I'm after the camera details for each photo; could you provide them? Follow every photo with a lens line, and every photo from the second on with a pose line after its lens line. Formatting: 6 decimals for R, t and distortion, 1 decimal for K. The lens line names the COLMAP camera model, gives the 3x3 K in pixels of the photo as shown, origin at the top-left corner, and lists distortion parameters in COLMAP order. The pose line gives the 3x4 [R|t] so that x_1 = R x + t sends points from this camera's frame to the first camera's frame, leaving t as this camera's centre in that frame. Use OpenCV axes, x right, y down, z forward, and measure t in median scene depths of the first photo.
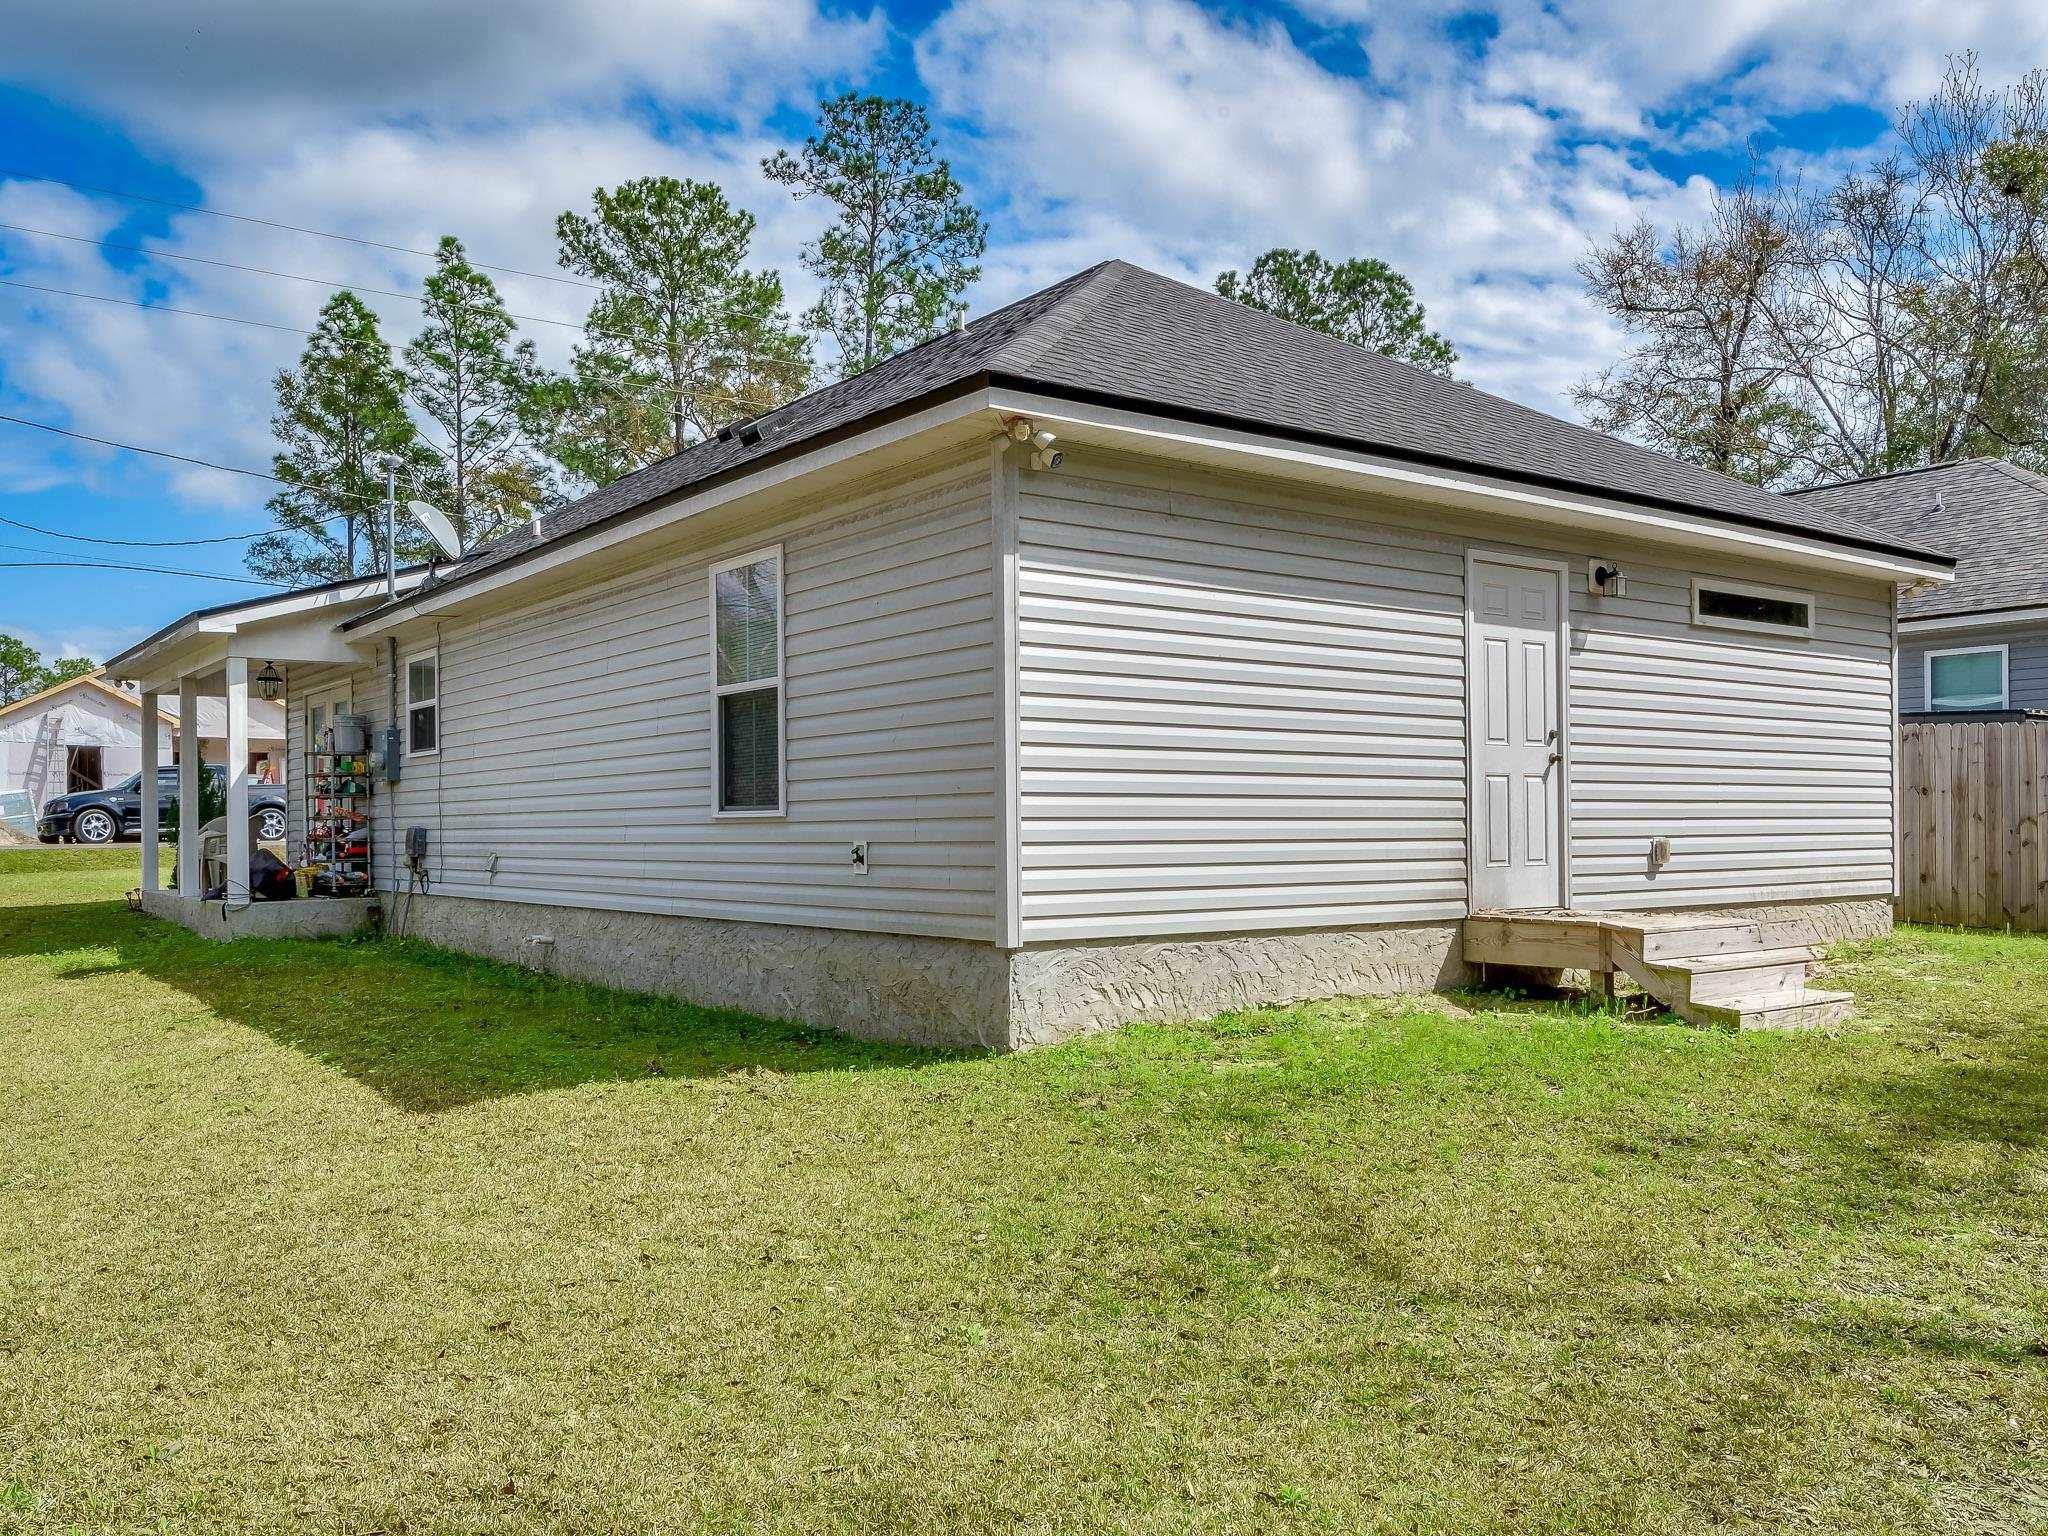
lens RADIAL K [[1751.6, 0, 1022.2], [0, 1751.6, 815.8], [0, 0, 1]] dist [-0.004758, -0.017584]
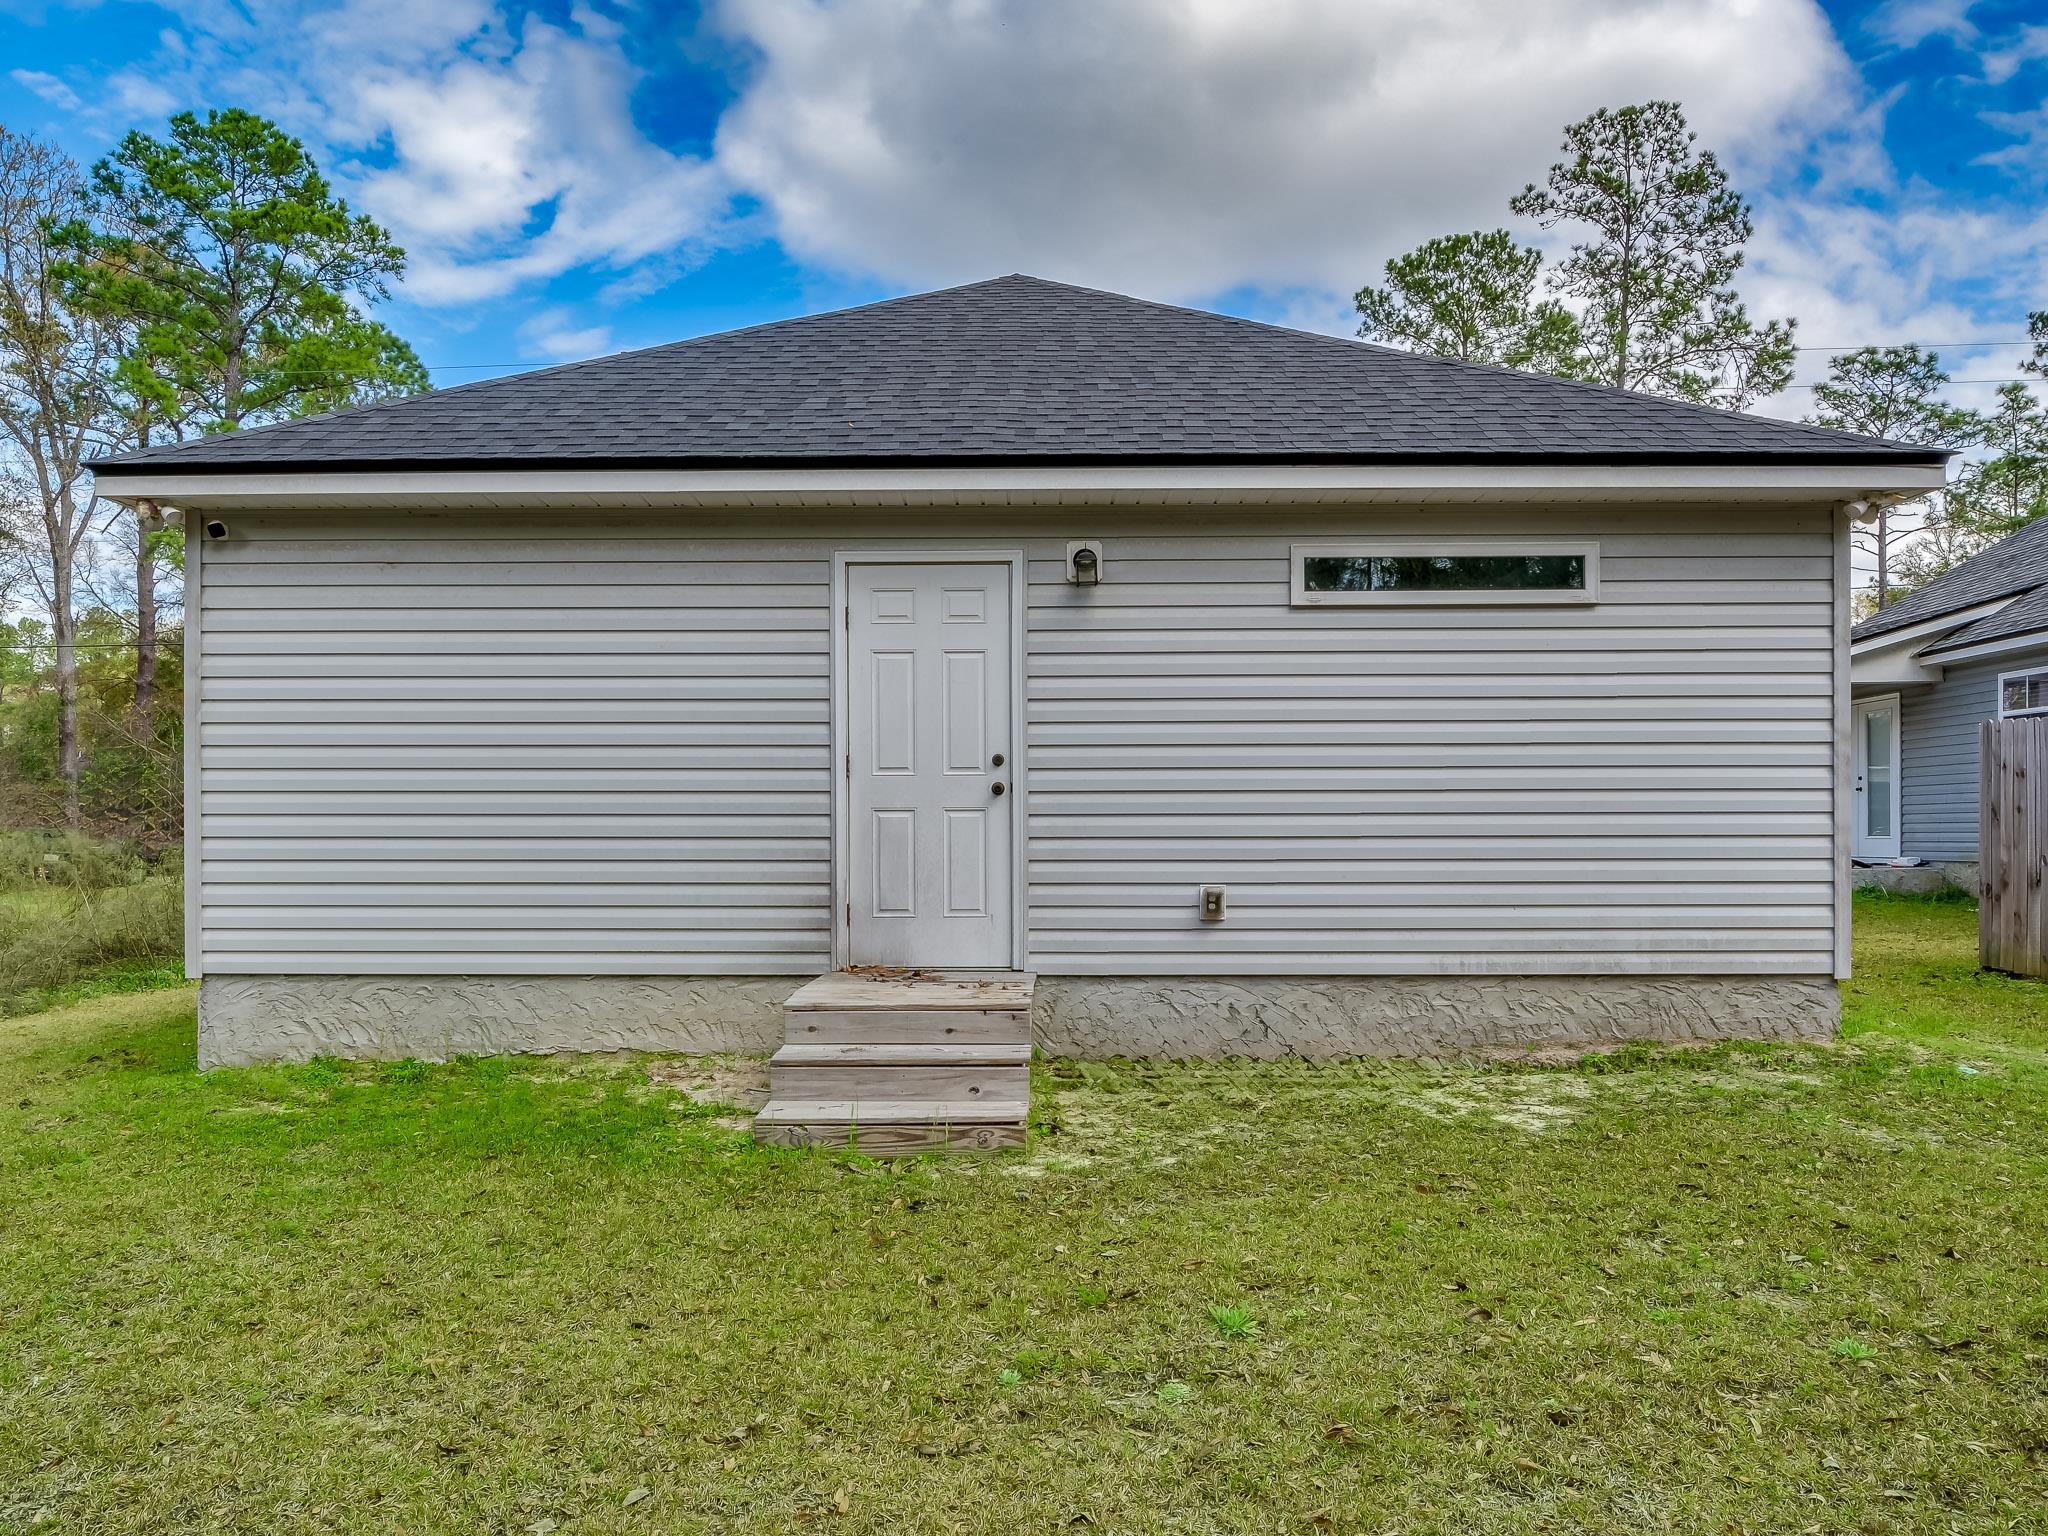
lens RADIAL K [[1493.6, 0, 1022.3], [0, 1493.6, 826.2], [0, 0, 1]] dist [-0.004237, -0.008382]
pose [[0.781712, 0.003610, -0.623629, 0.647877], [0.002226, 0.999961, 0.008578, -0.017806], [0.623636, -0.008094, 0.781673, 0.390770]]
